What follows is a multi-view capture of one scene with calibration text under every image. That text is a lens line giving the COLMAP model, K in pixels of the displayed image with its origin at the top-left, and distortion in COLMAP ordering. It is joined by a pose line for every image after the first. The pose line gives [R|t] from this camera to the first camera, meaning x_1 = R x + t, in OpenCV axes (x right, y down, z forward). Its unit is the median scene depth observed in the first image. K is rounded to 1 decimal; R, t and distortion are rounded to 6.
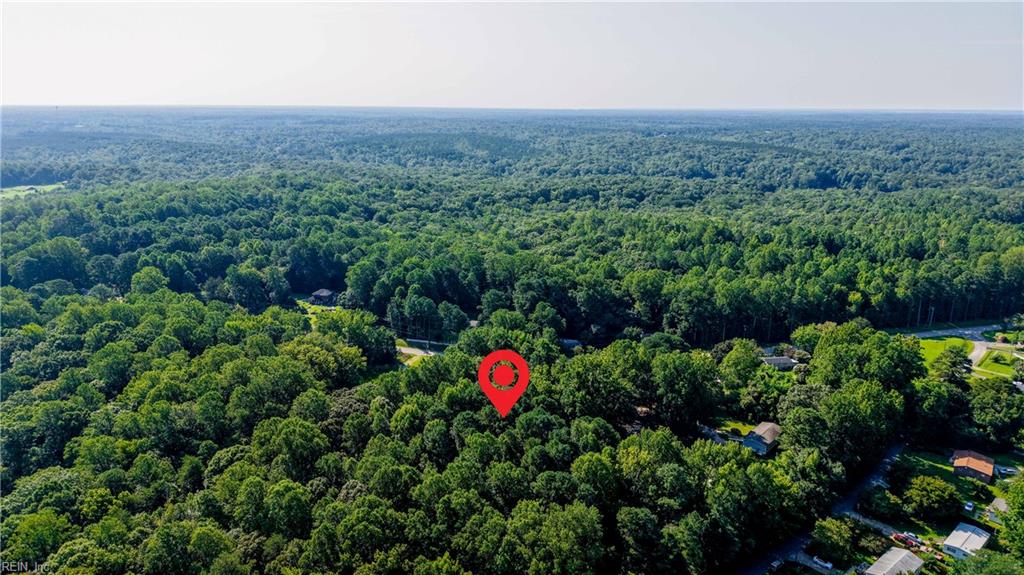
lens RADIAL K [[688.9, 0, 514.5], [0, 688.9, 273.5], [0, 0, 1]] dist [0.074484, -0.107476]
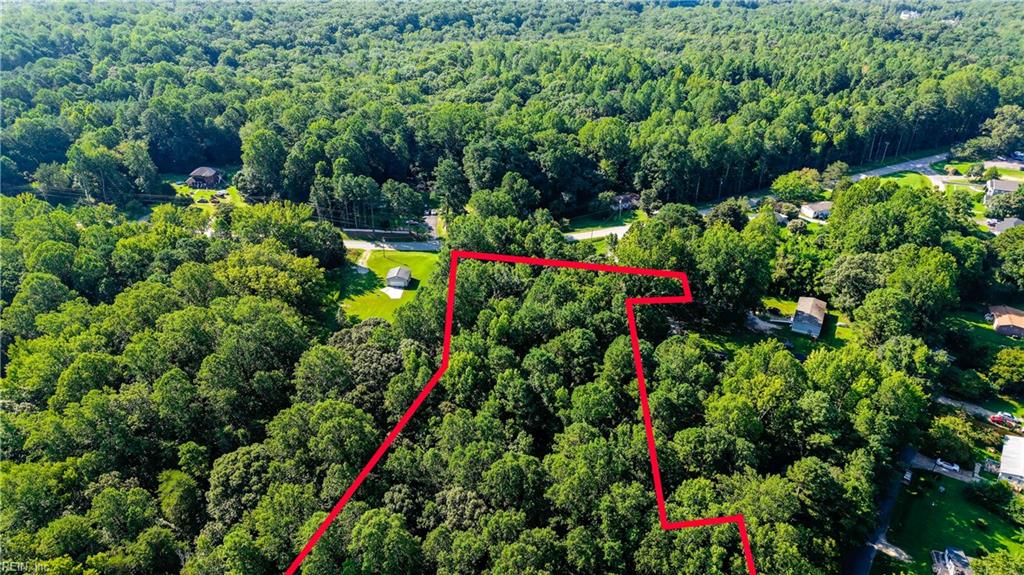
lens RADIAL K [[688.9, 0, 514.5], [0, 688.9, 273.5], [0, 0, 1]] dist [0.074484, -0.107476]
pose [[0.966985, -0.111123, 0.229330, -0.146217], [0.051734, 0.966781, 0.250318, -0.044323], [-0.249528, -0.230189, 0.940611, 0.167213]]
